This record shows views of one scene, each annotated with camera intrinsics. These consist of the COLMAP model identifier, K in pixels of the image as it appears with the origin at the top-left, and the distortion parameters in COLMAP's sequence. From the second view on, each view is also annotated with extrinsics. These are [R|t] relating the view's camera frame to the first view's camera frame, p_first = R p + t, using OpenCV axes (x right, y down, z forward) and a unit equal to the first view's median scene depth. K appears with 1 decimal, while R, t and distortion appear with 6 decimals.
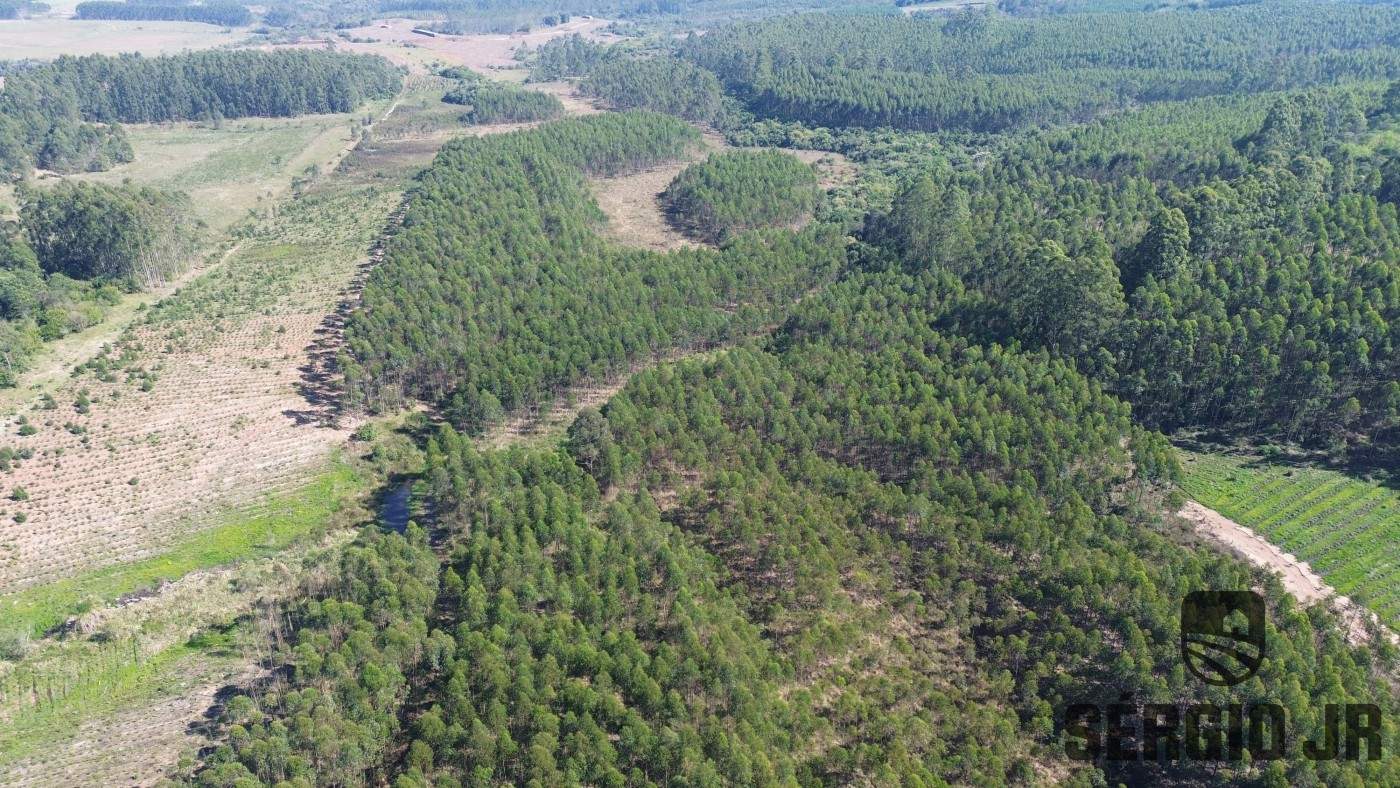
lens RADIAL K [[987.8, 0, 697.2], [0, 987.8, 384.6], [0, 0, 1]] dist [0.084919, -0.084282]
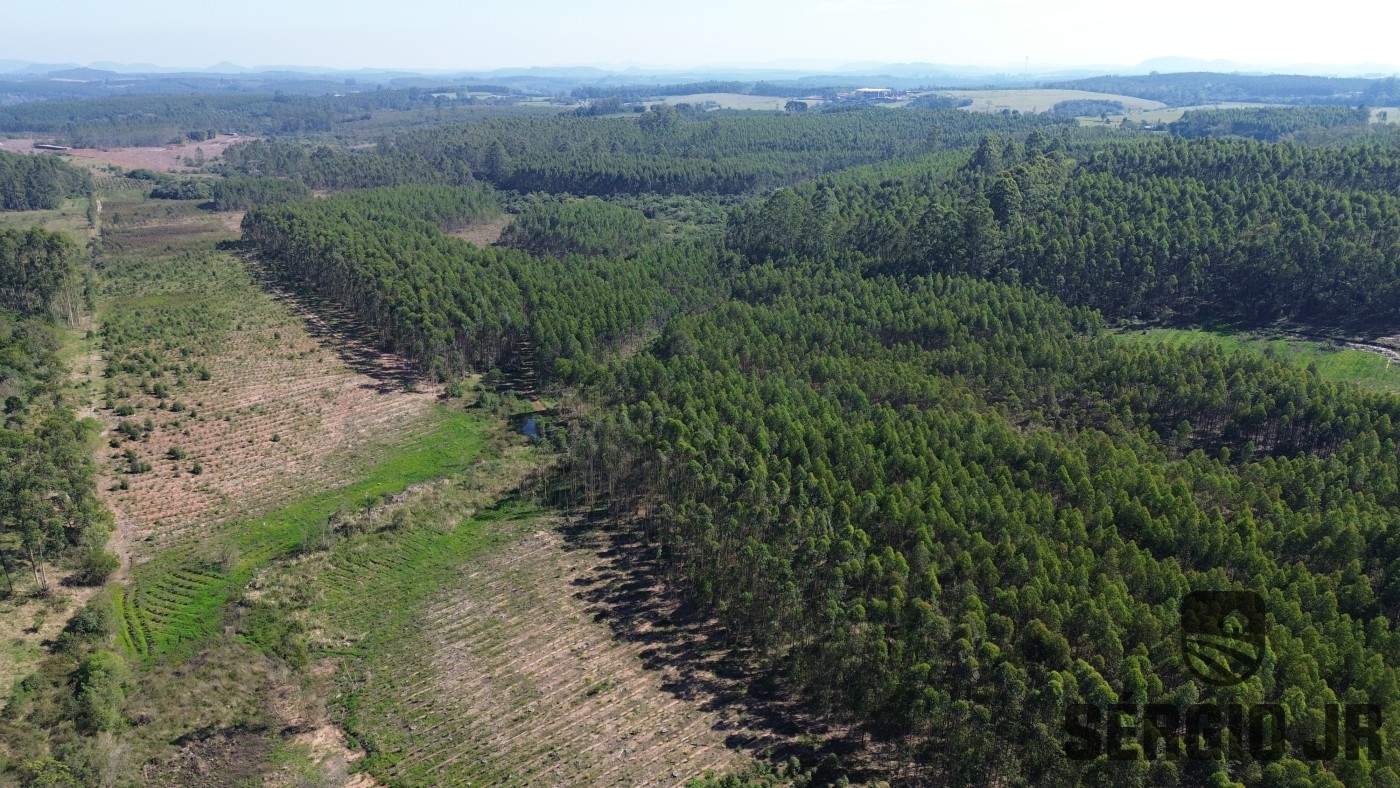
lens RADIAL K [[987.8, 0, 699.7], [0, 987.8, 395.0], [0, 0, 1]] dist [0.084919, -0.084282]
pose [[0.924623, -0.109544, 0.364791, -0.164989], [0.151144, 0.984639, -0.087419, 0.064126], [-0.349611, 0.135966, 0.926976, -0.026832]]
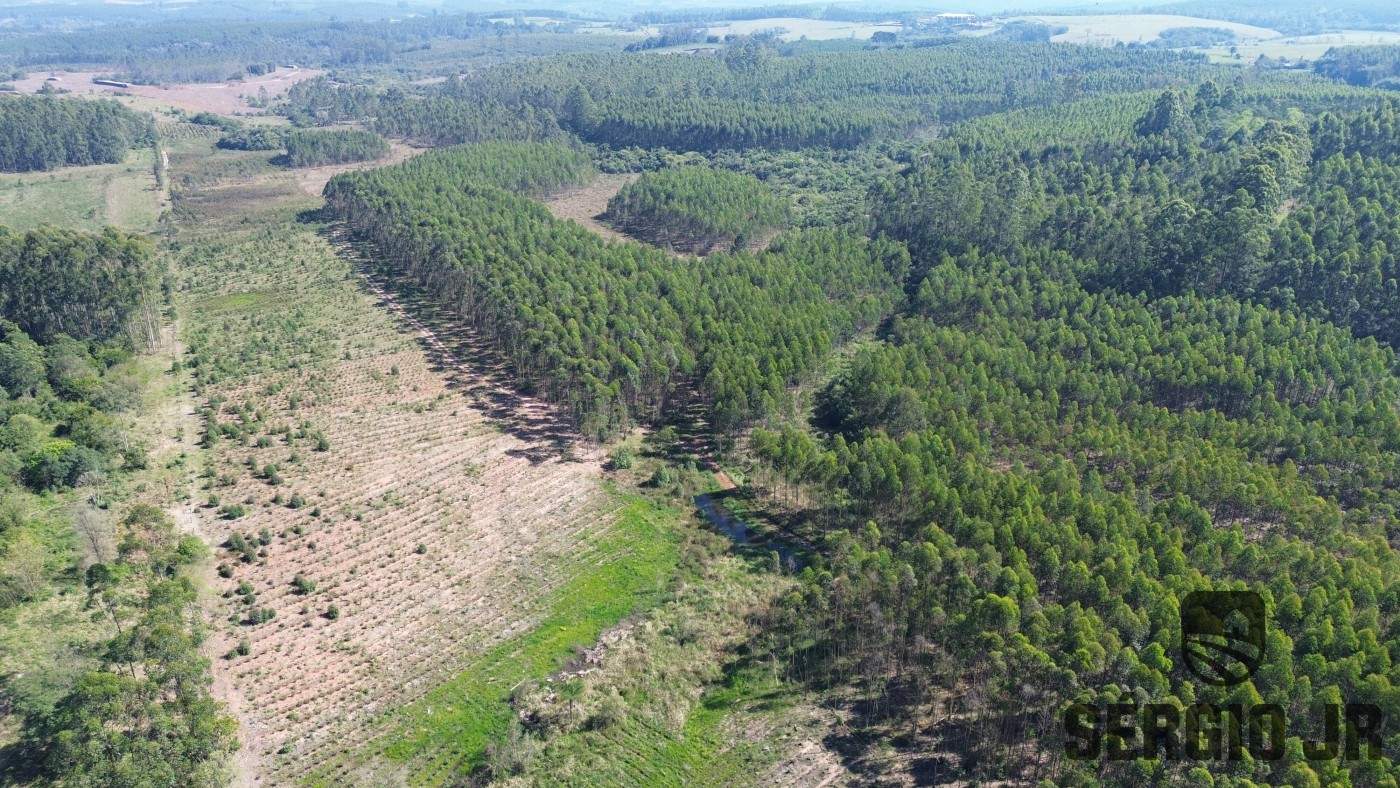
lens RADIAL K [[987.8, 0, 700.7], [0, 987.8, 393.7], [0, 0, 1]] dist [0.084919, -0.084282]
pose [[0.941684, -0.119040, 0.314739, -0.182754], [0.133413, 0.990759, -0.024445, 0.007379], [-0.308920, 0.065010, 0.948864, 0.057766]]
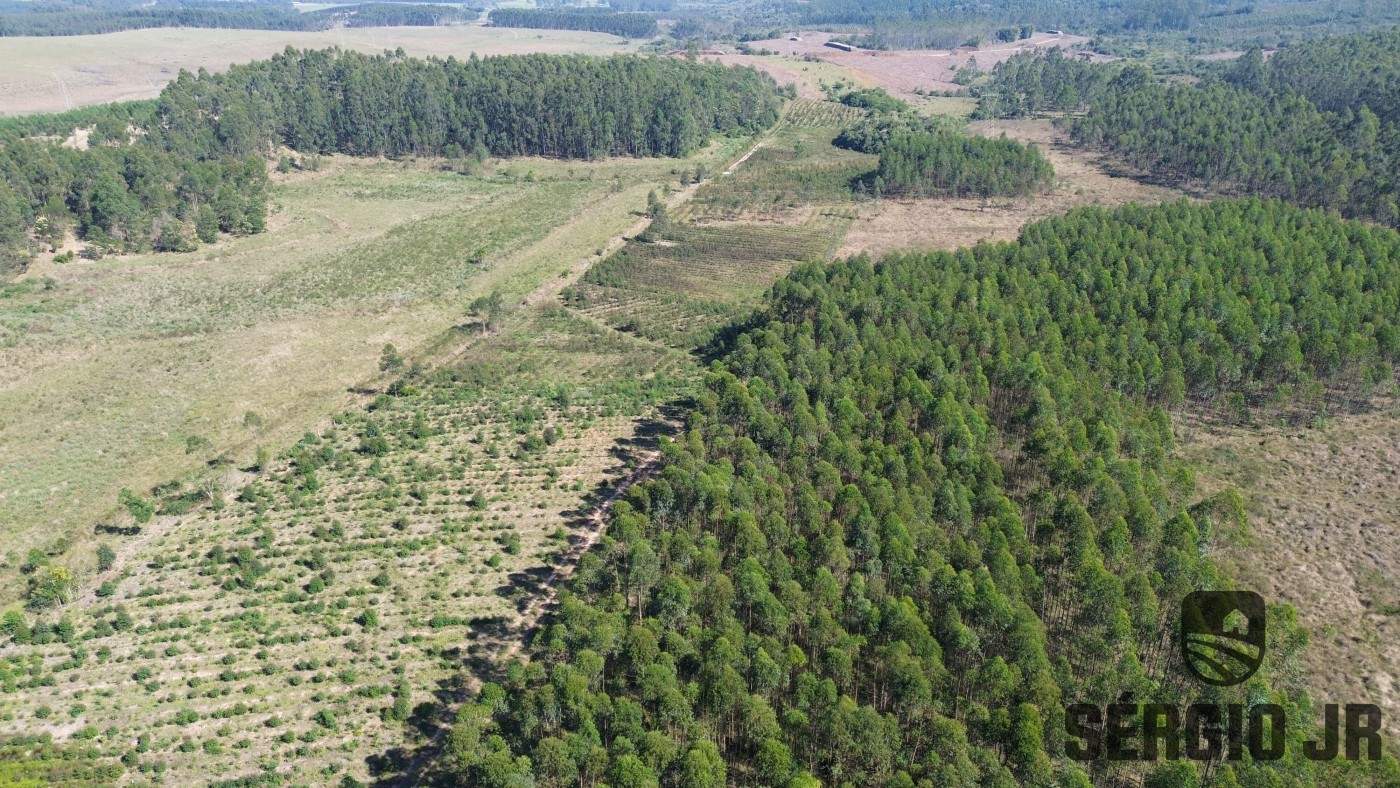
lens RADIAL K [[987.8, 0, 697.2], [0, 987.8, 386.6], [0, 0, 1]] dist [0.084919, -0.084282]
pose [[0.920565, 0.151914, -0.359836, -0.102043], [-0.160092, 0.987076, 0.007157, -0.145678], [0.356273, 0.051018, 0.932988, 0.465068]]
